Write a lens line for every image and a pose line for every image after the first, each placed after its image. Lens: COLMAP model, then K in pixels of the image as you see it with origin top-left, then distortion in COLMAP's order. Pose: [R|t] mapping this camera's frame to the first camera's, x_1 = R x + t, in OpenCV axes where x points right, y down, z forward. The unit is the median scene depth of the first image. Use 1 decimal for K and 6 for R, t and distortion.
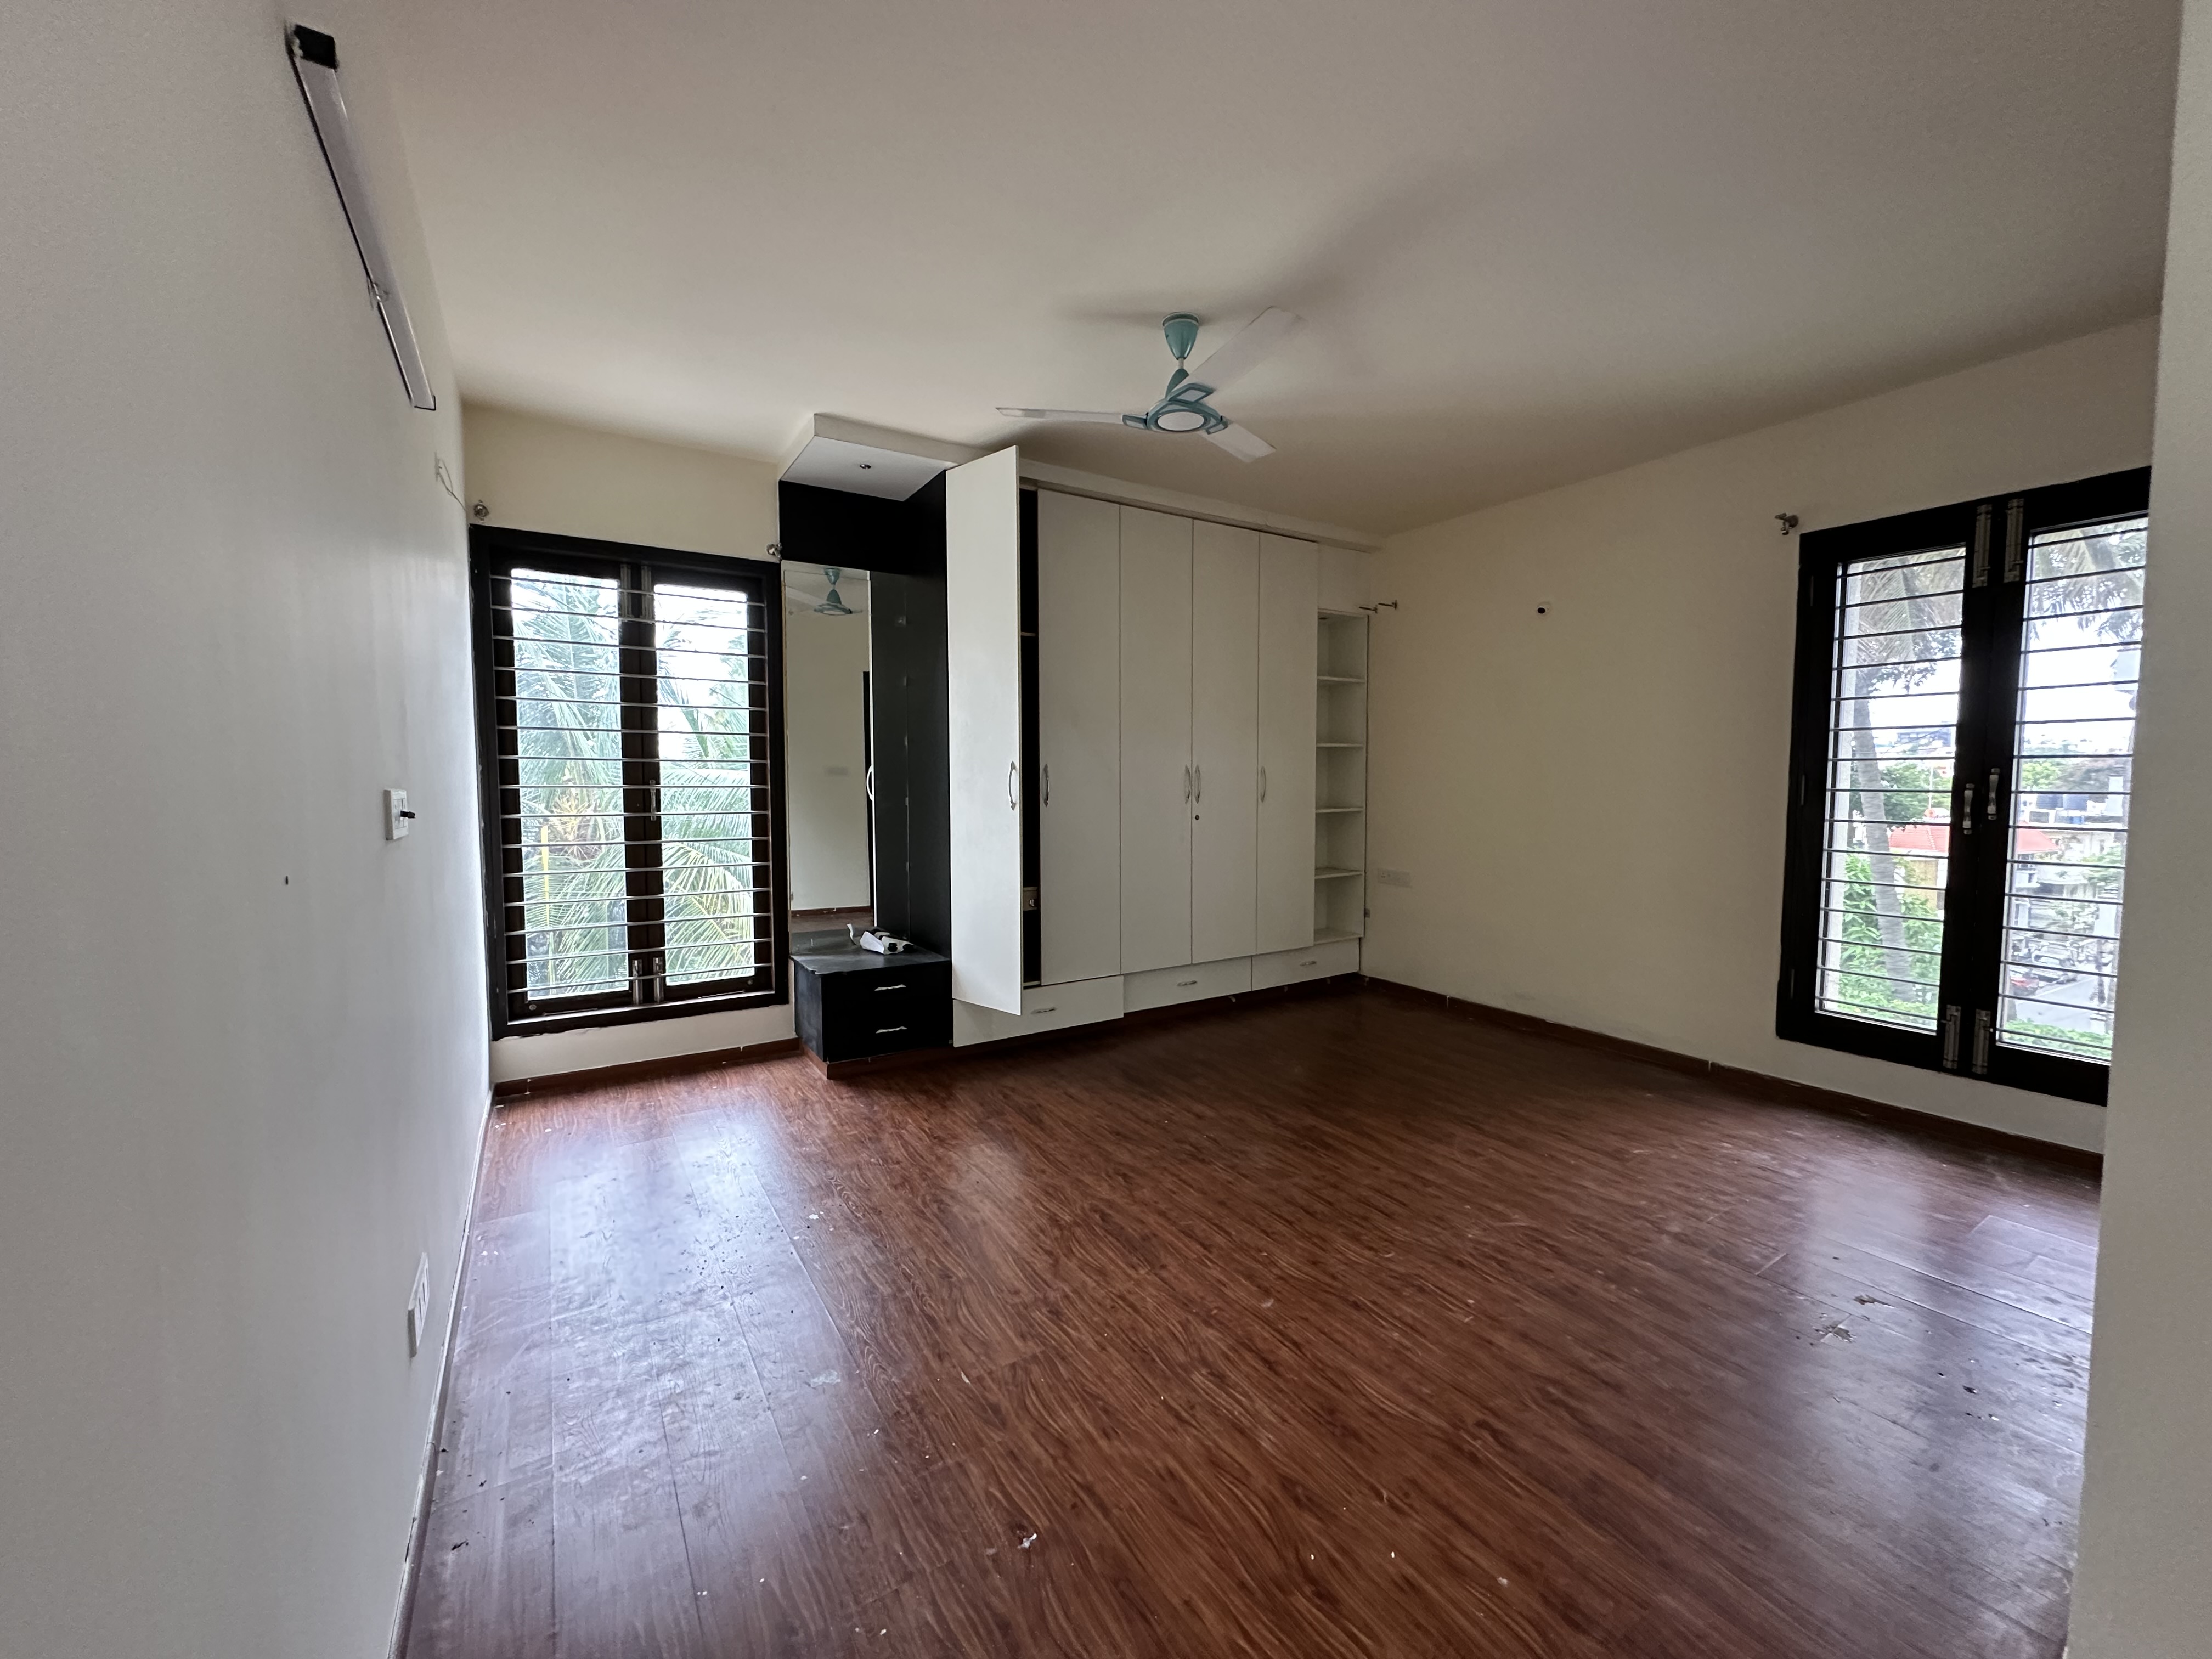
lens RADIAL K [[880.8, 0, 1102.1], [0, 880.8, 828.3], [0, 0, 1]] dist [-0.003866, 0.000415]
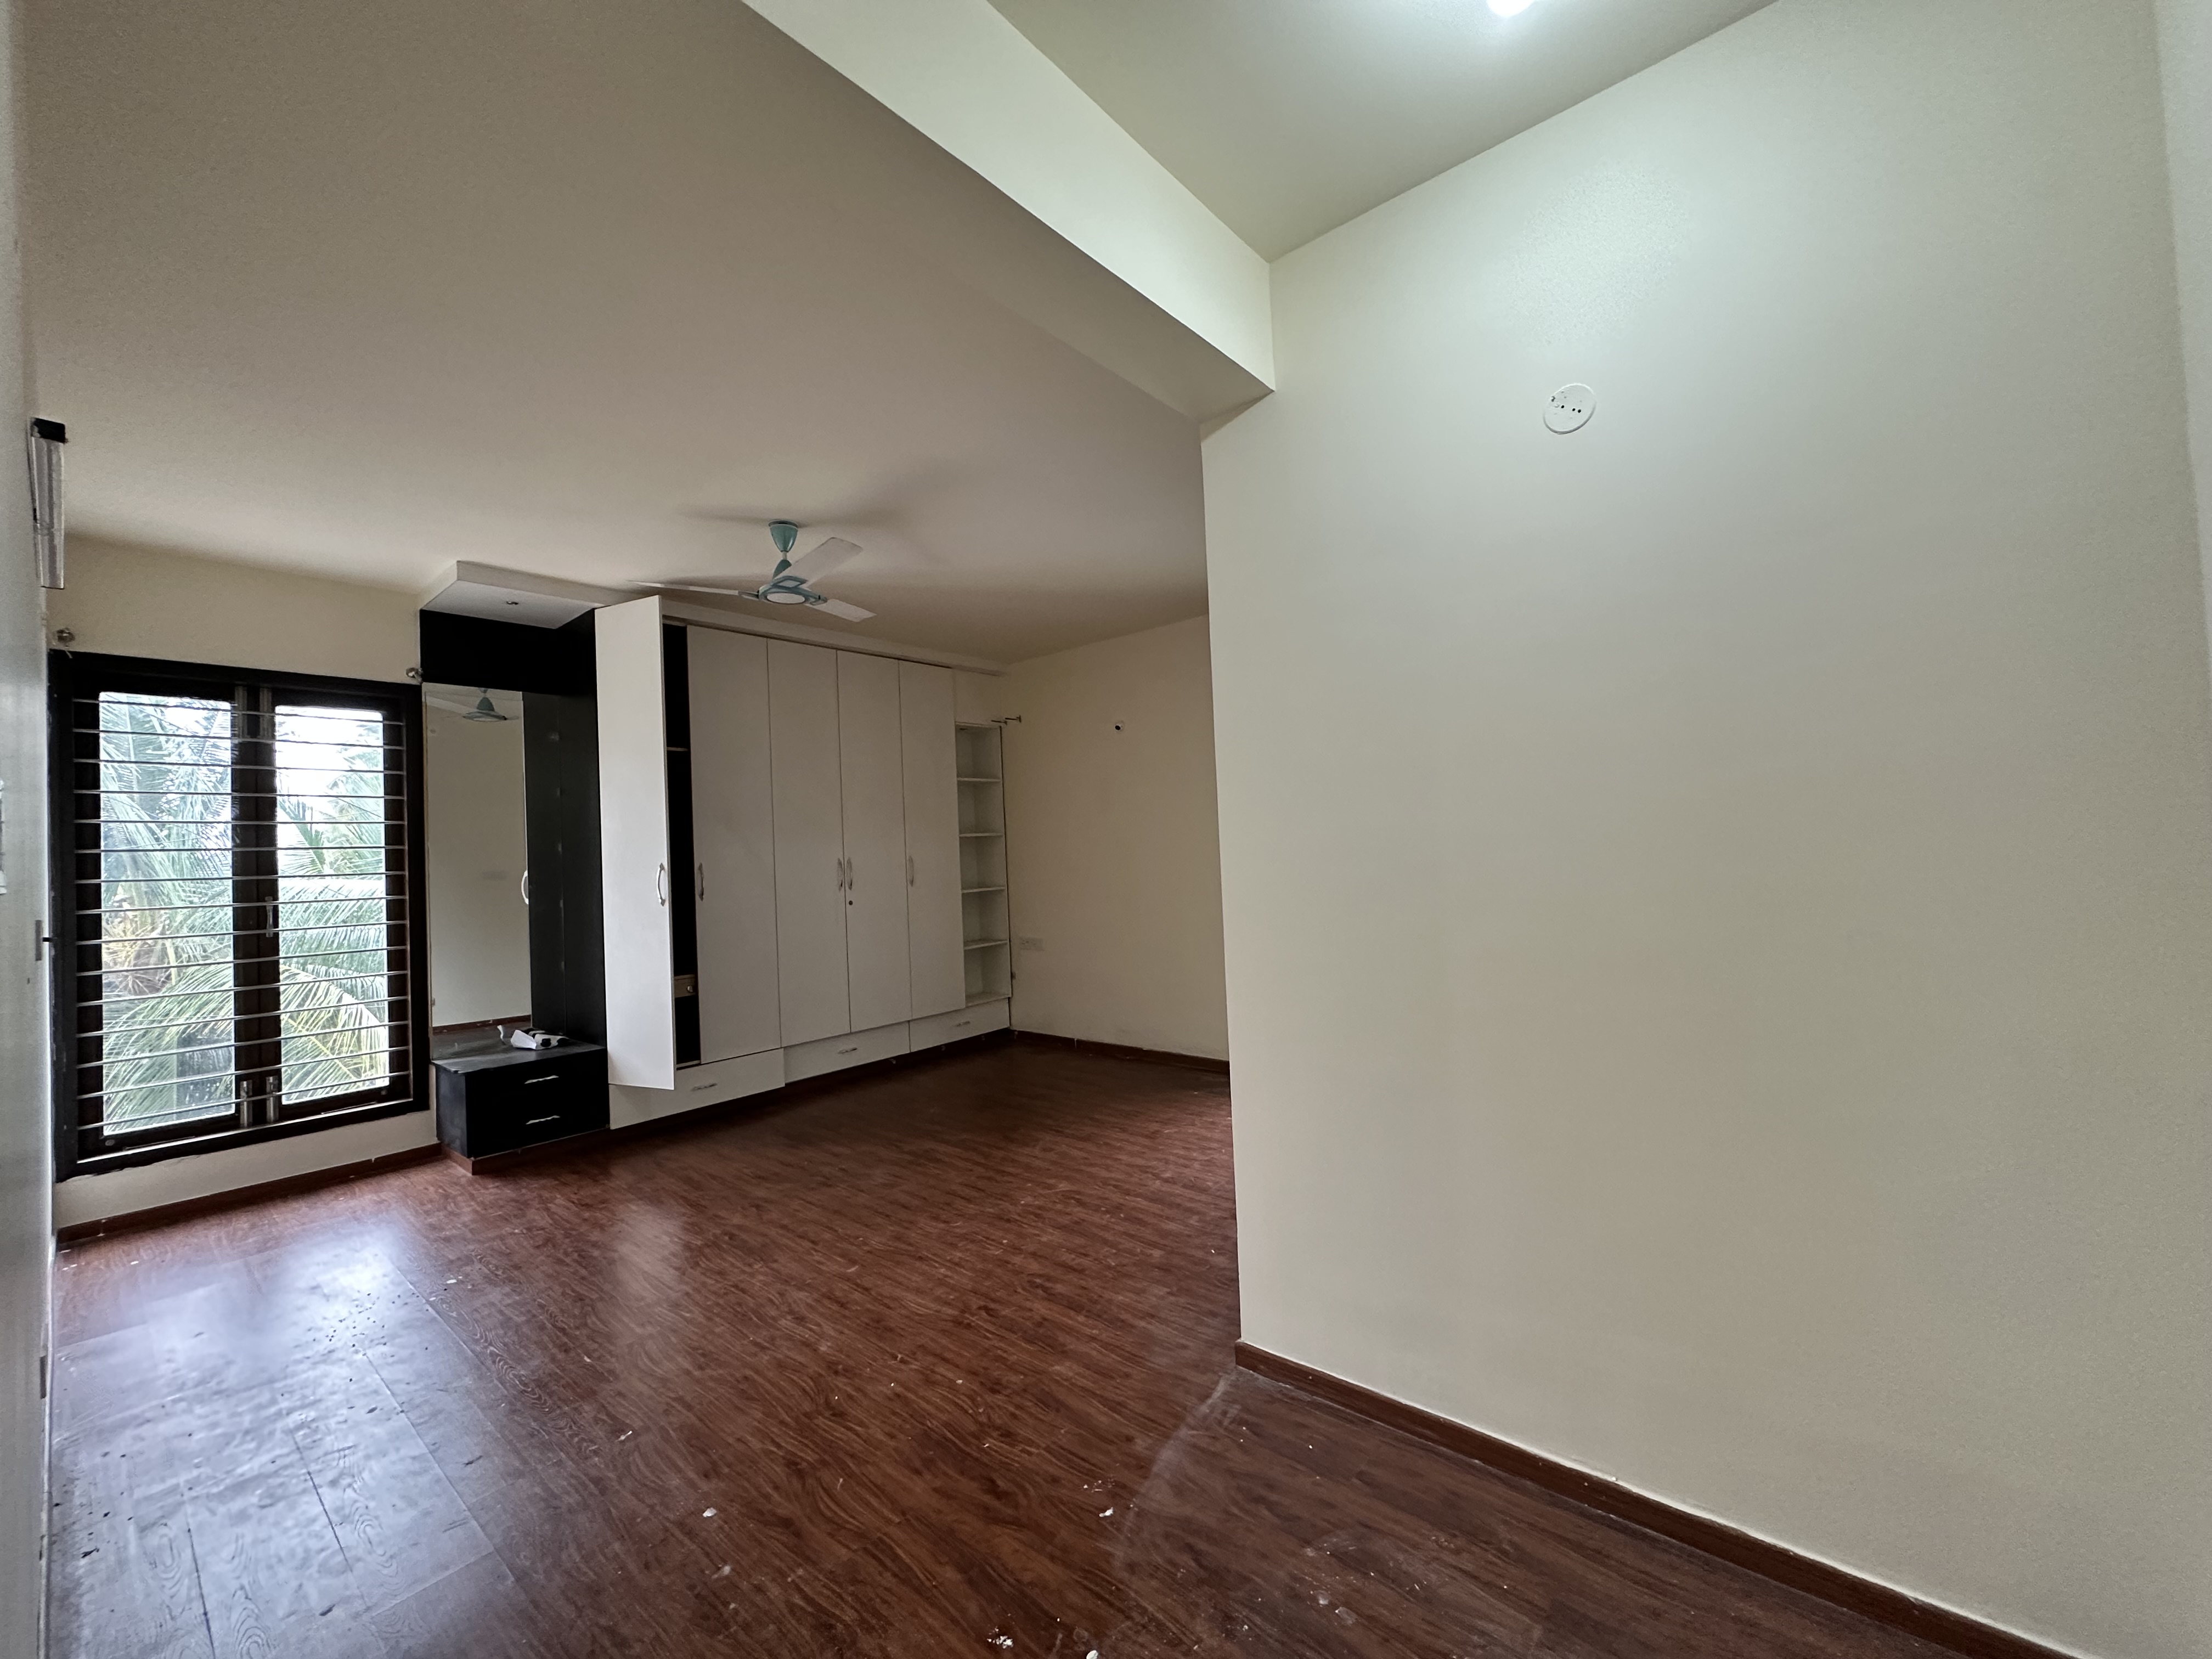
lens RADIAL K [[880.8, 0, 1106.9], [0, 880.8, 828.7], [0, 0, 1]] dist [-0.003866, 0.000415]
pose [[0.951812, -0.031647, 0.305046, 0.106500], [0.059602, 0.994785, -0.082765, 0.008820], [-0.300836, 0.096958, 0.948734, -0.272421]]
